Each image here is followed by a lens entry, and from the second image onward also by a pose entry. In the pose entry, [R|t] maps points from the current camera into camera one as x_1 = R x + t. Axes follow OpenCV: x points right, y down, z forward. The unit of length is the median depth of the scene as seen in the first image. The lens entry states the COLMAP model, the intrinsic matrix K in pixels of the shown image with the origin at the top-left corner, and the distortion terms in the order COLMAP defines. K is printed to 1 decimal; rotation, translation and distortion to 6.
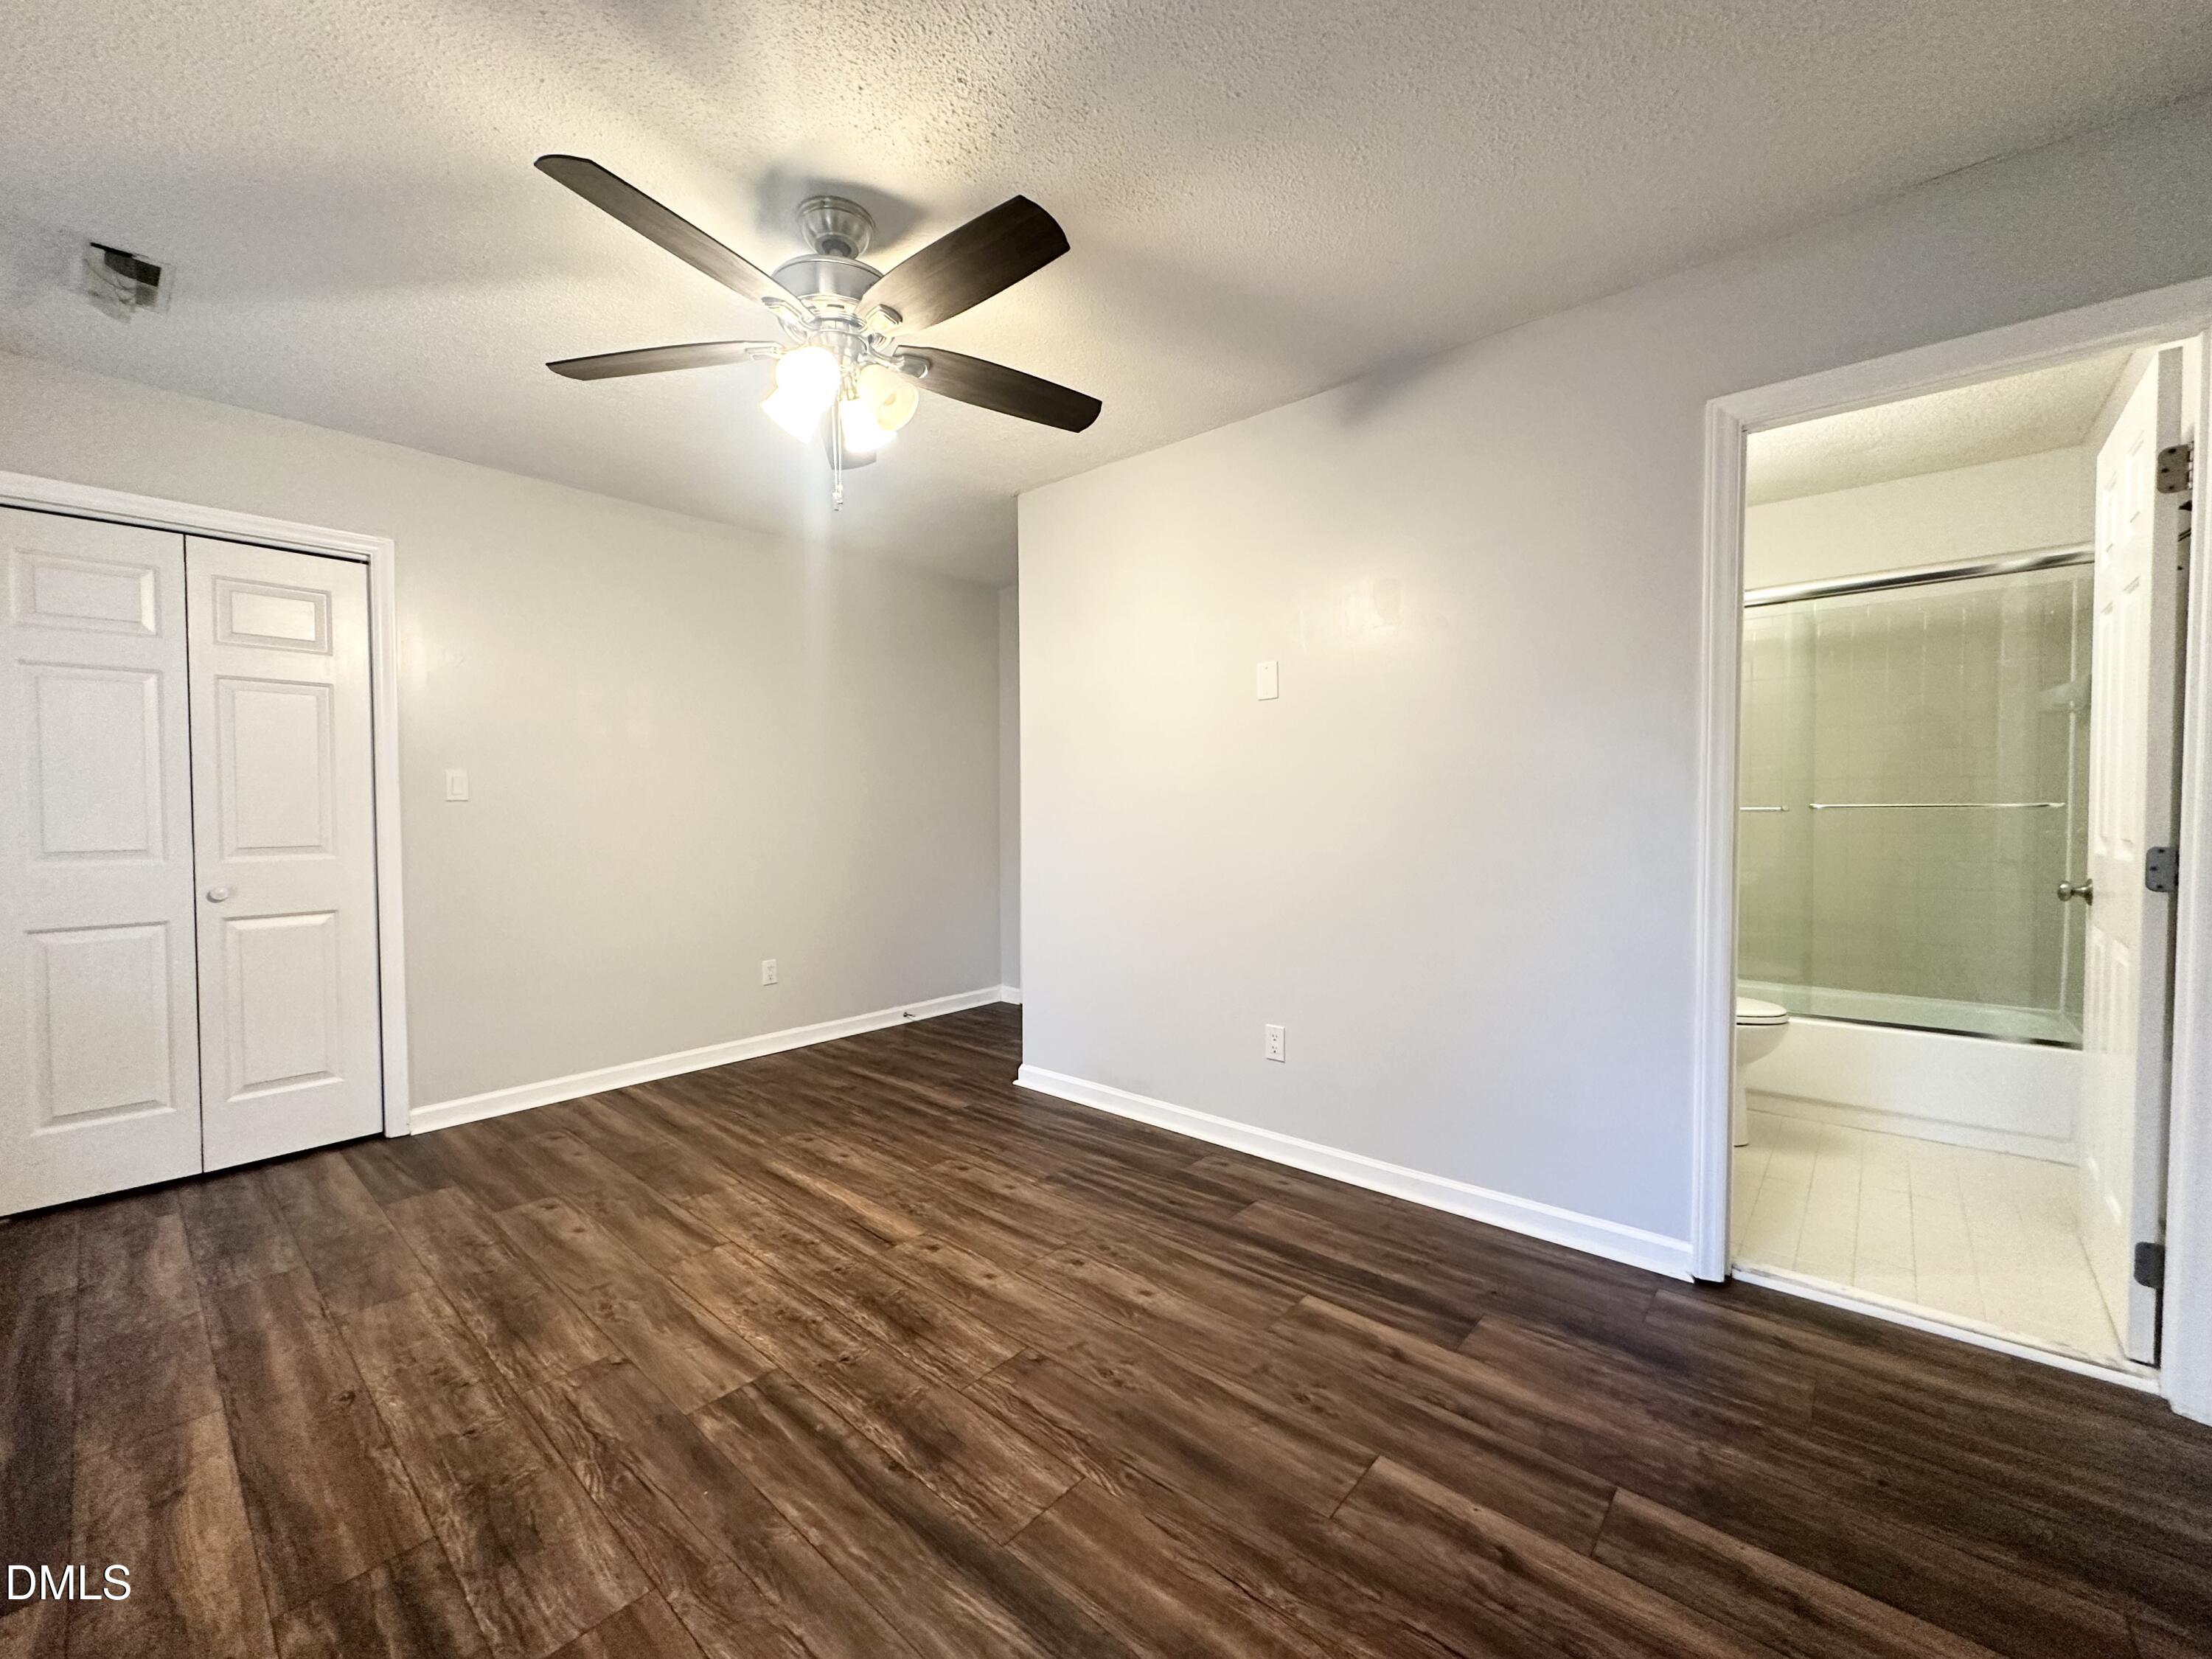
lens RADIAL K [[885.9, 0, 1103.2], [0, 885.9, 831.0], [0, 0, 1]] dist [-0.005471, 0.000946]
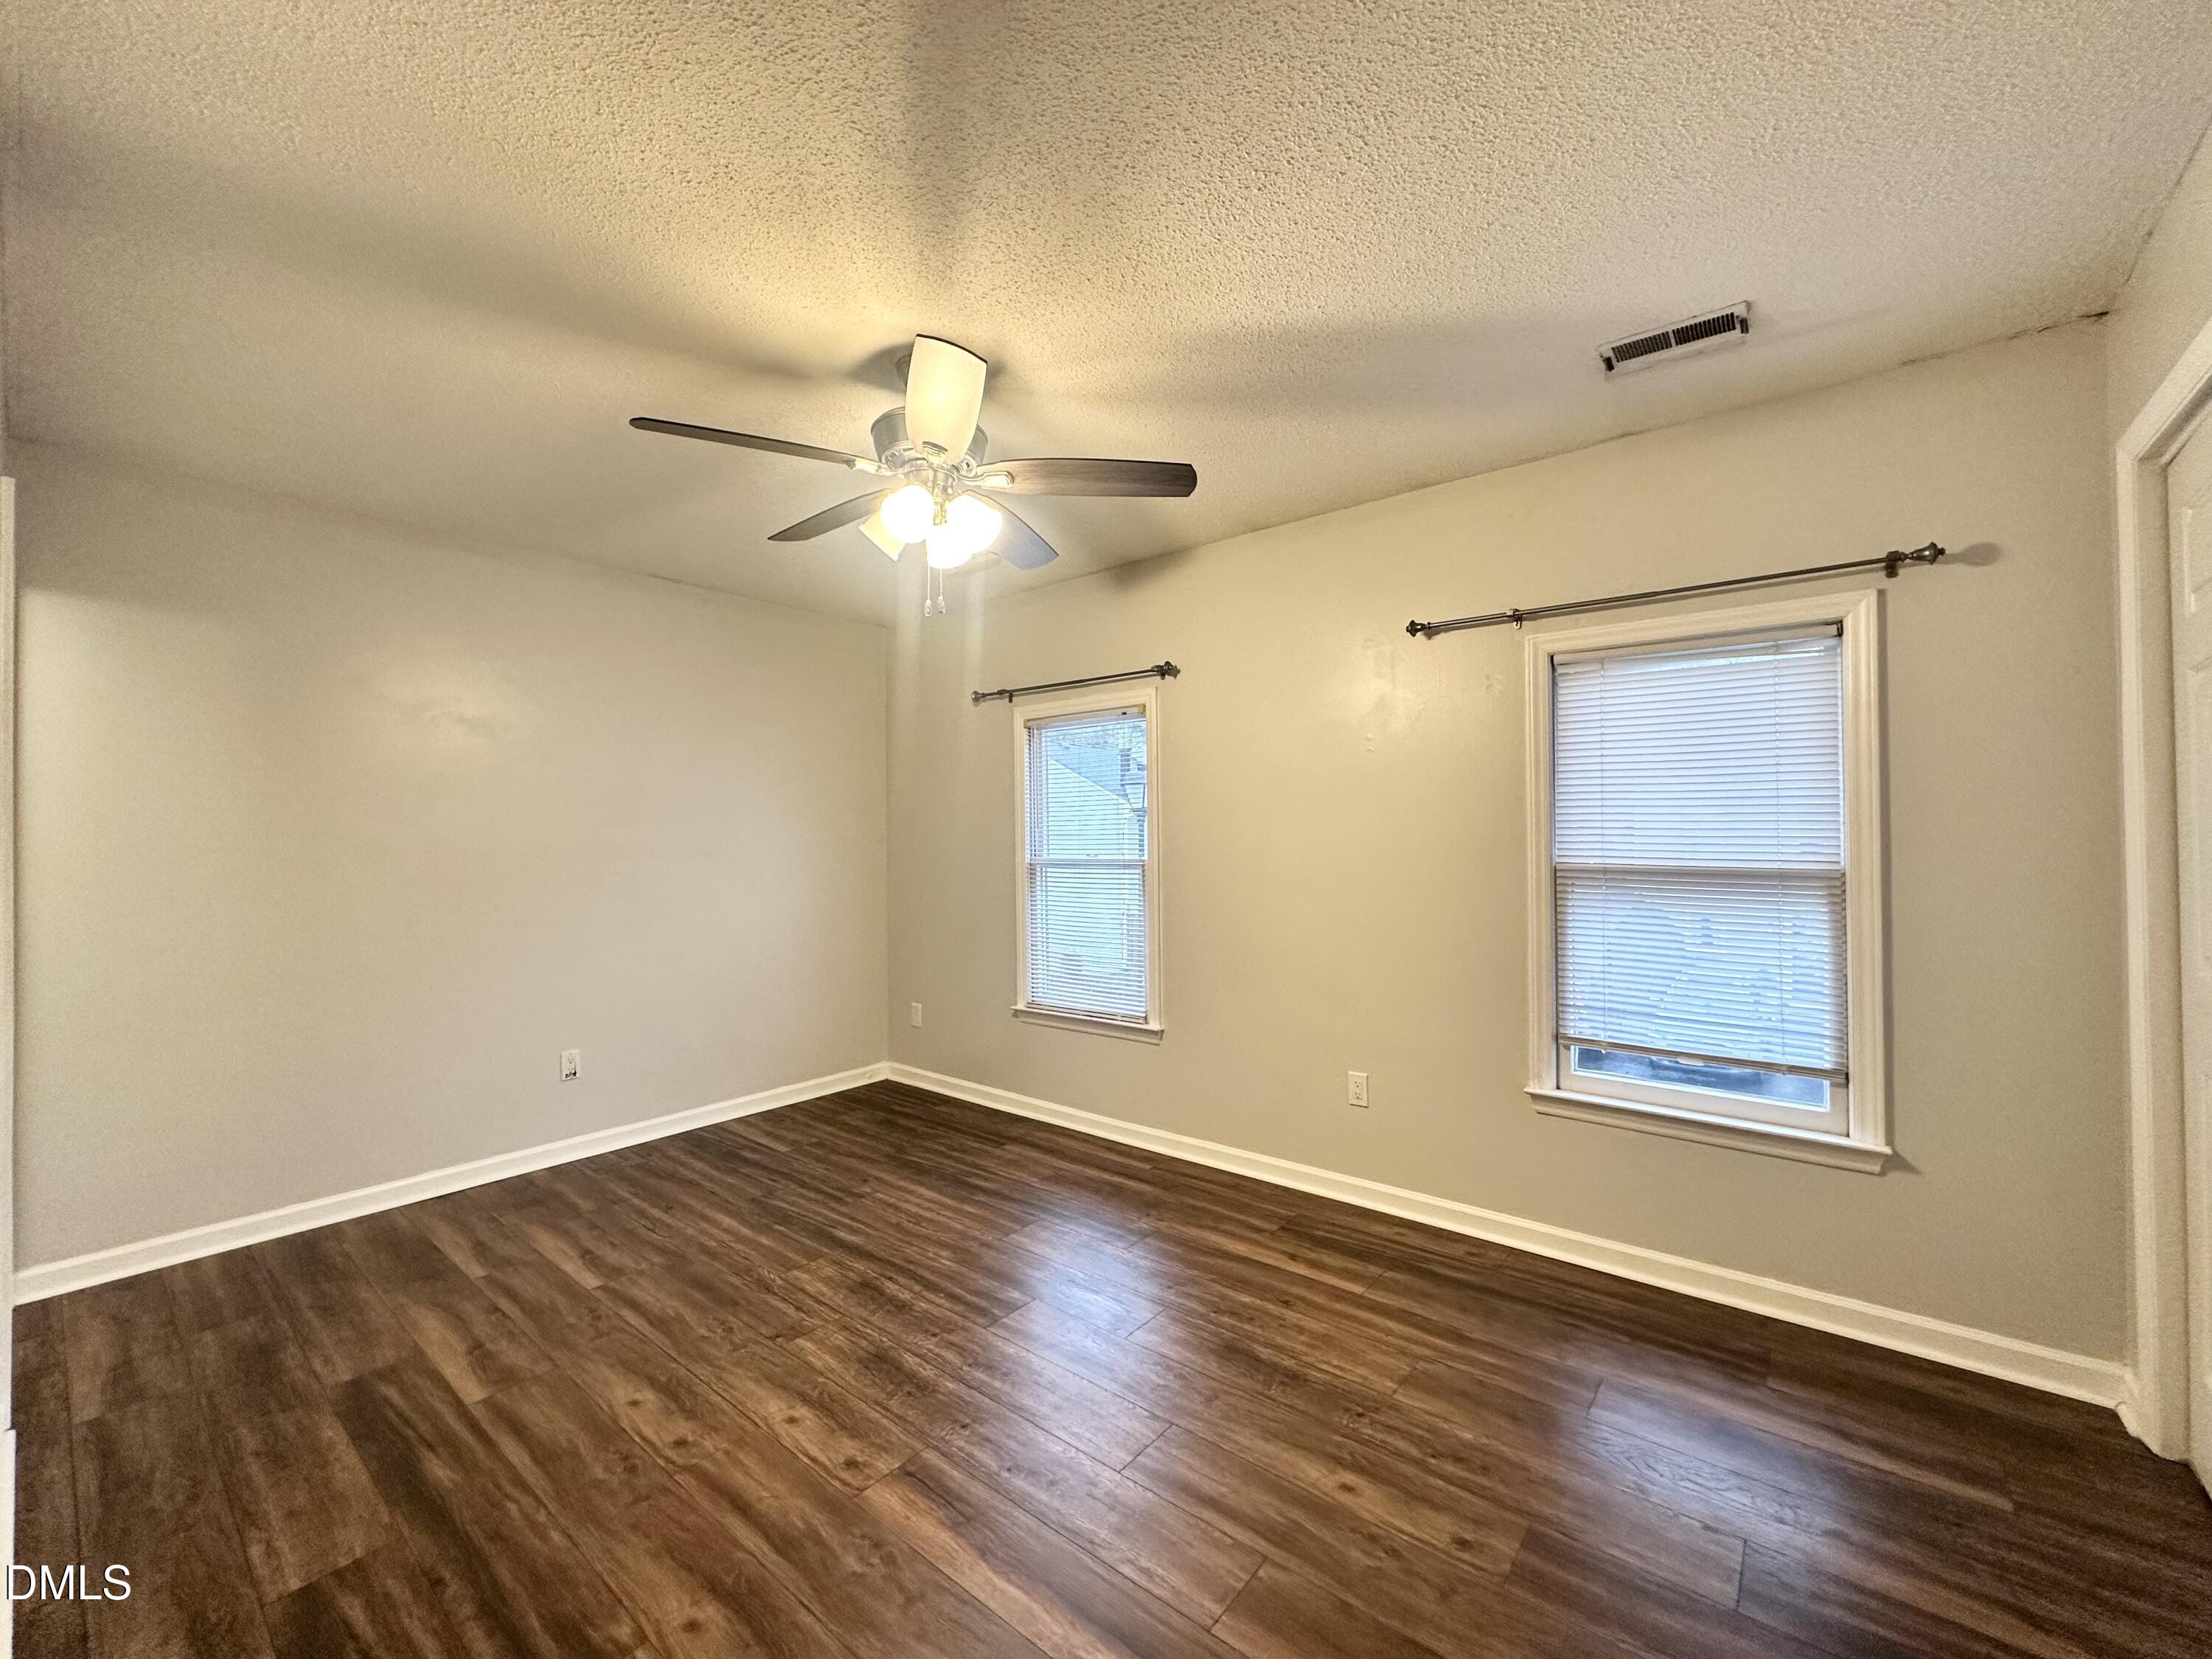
lens RADIAL K [[885.9, 0, 1110.2], [0, 885.9, 830.9], [0, 0, 1]] dist [-0.005471, 0.000946]
pose [[-0.999188, 0.015654, -0.037112, -0.476383], [0.014918, 0.999688, 0.020022, -0.122156], [0.037414, 0.019452, -0.999110, 2.111666]]
